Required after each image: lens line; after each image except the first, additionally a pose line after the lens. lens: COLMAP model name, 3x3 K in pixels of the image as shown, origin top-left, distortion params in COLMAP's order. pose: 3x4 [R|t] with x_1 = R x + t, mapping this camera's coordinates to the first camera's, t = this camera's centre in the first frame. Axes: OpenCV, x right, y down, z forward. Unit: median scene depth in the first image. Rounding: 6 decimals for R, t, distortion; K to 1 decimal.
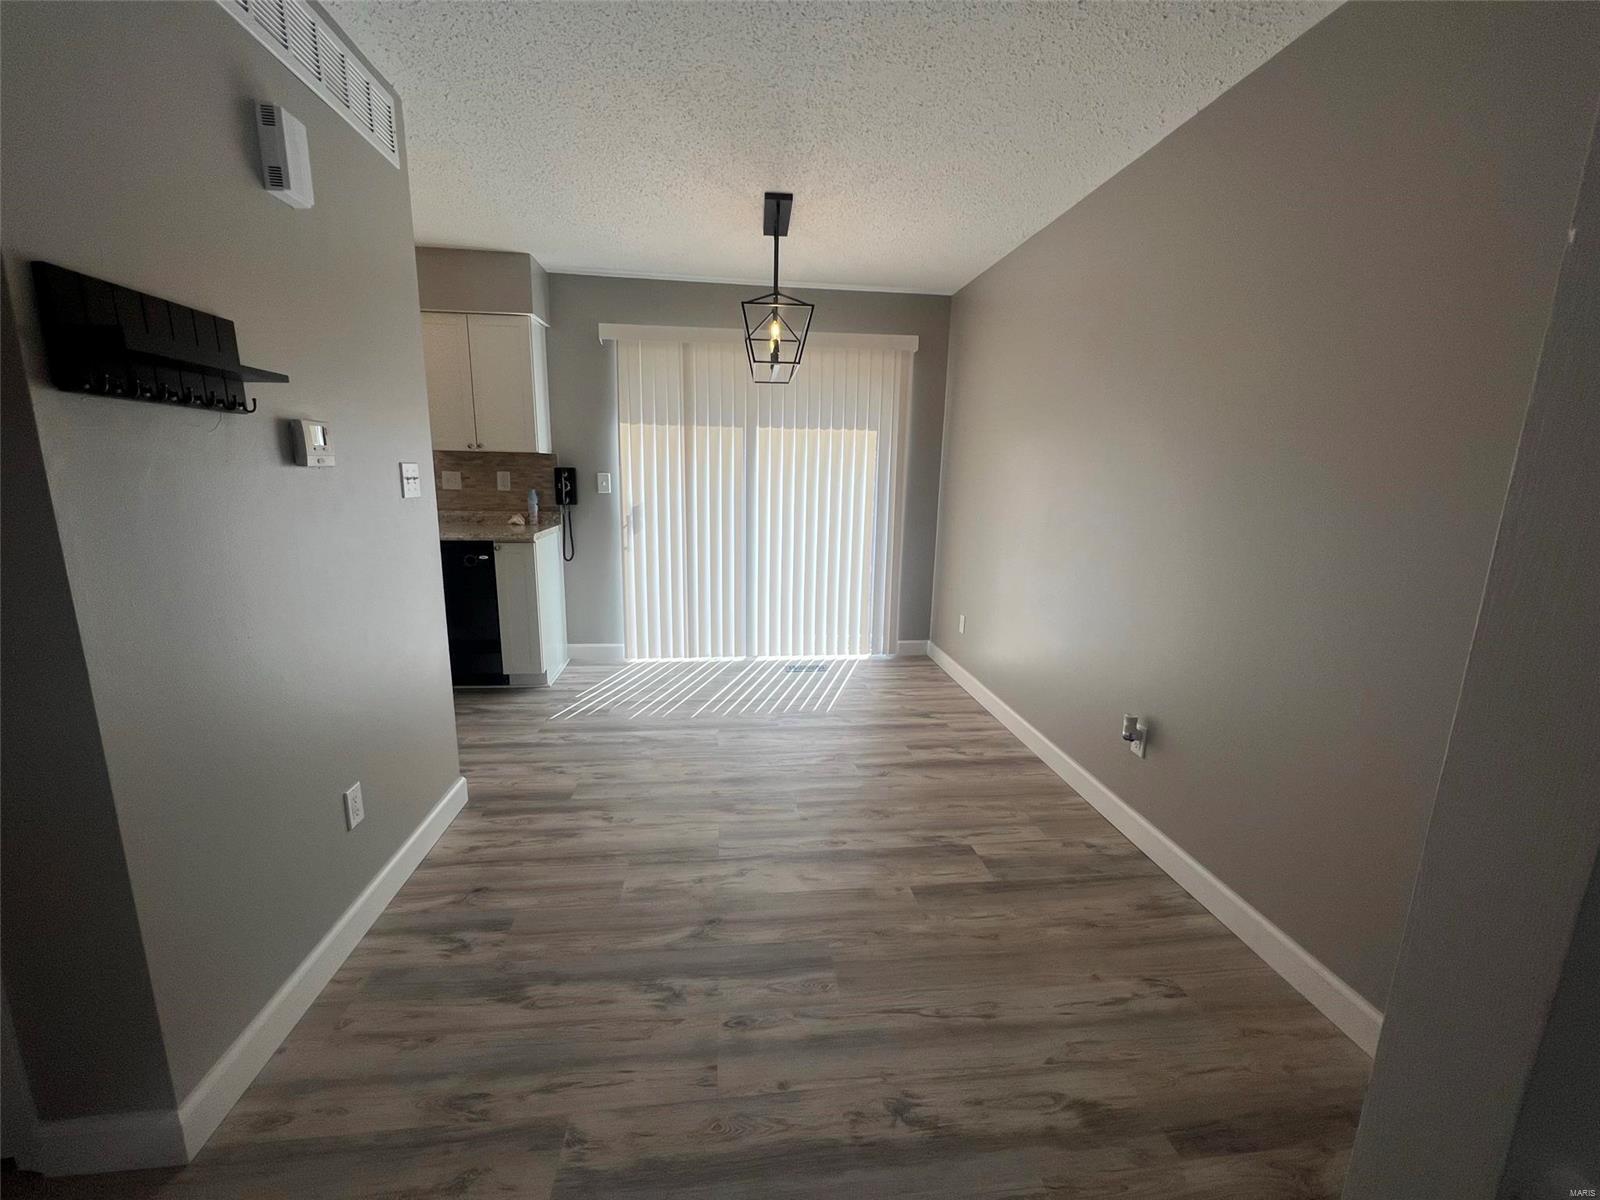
lens RADIAL K [[642.4, 0, 802.6], [0, 642.4, 599.7], [0, 0, 1]] dist [-0.004066, 0.001185]
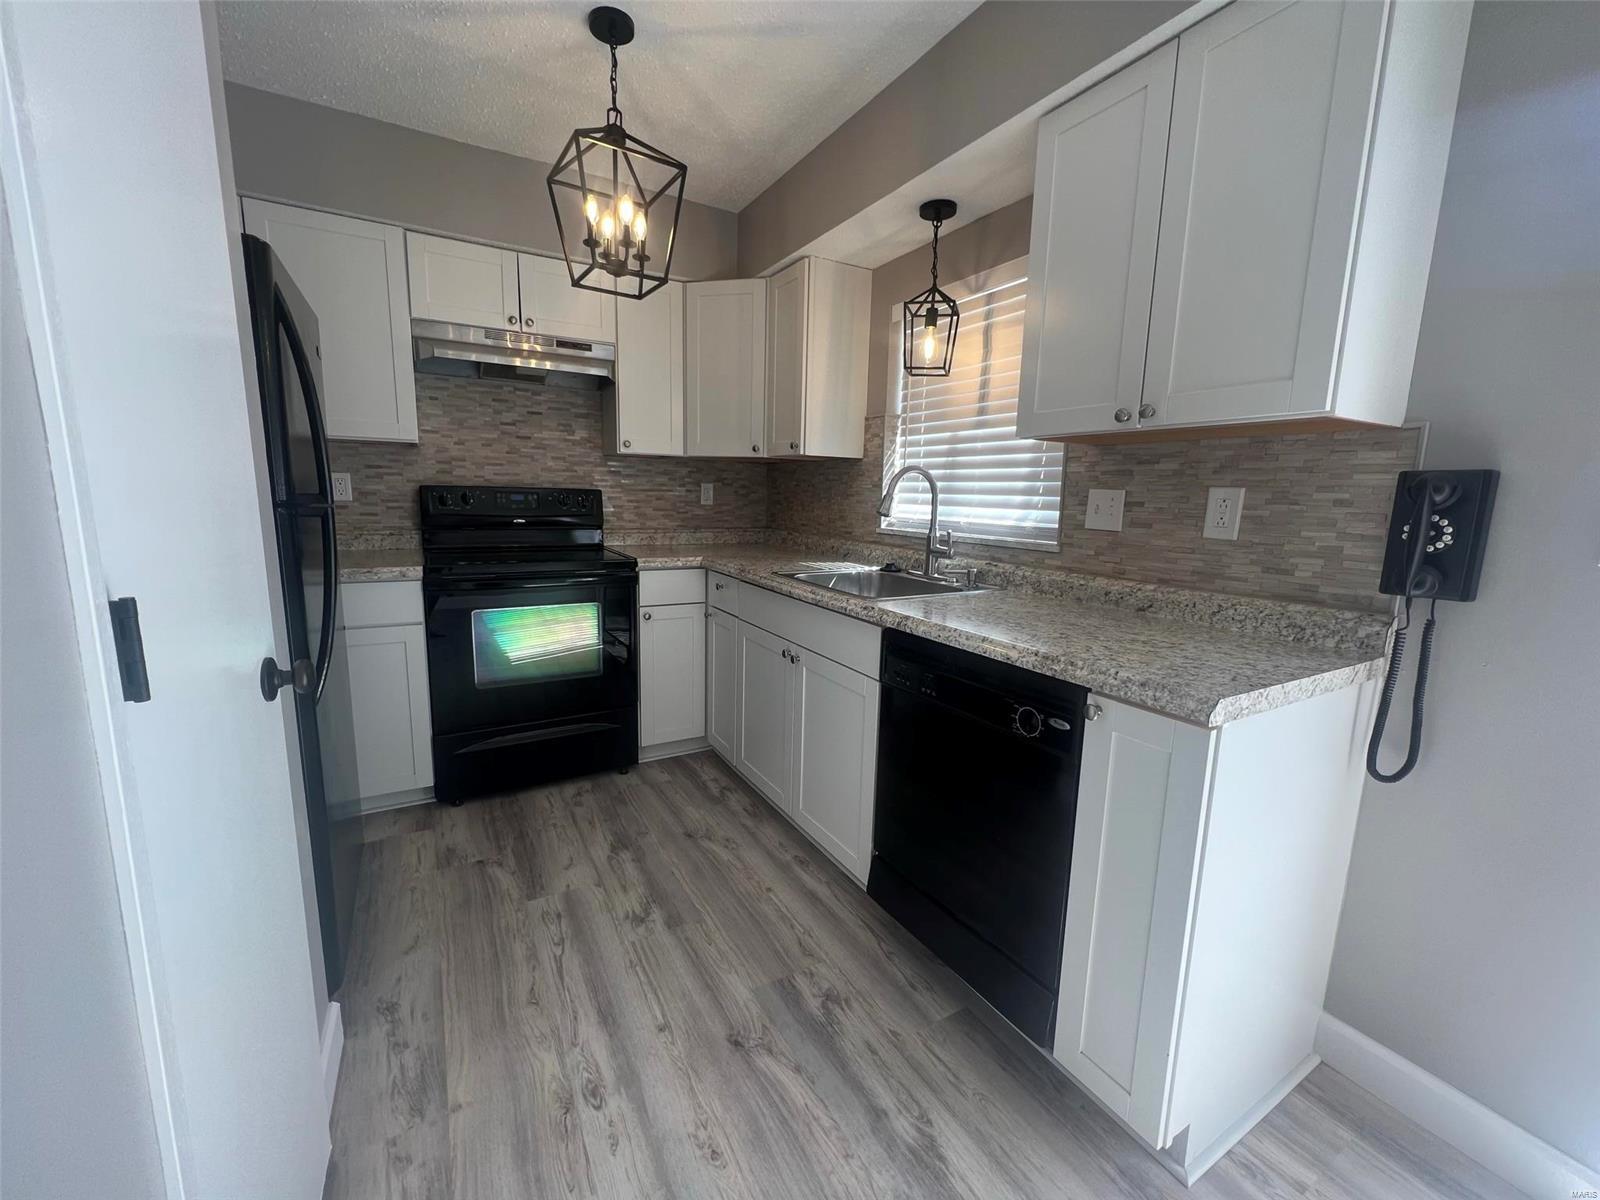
lens RADIAL K [[642.4, 0, 797.1], [0, 642.4, 599.0], [0, 0, 1]] dist [-0.004066, 0.001185]
pose [[0.390037, 0.136858, -0.910572, -0.216448], [-0.203334, 0.977282, 0.059787, -0.108264], [0.898068, 0.161830, 0.409004, 0.634364]]
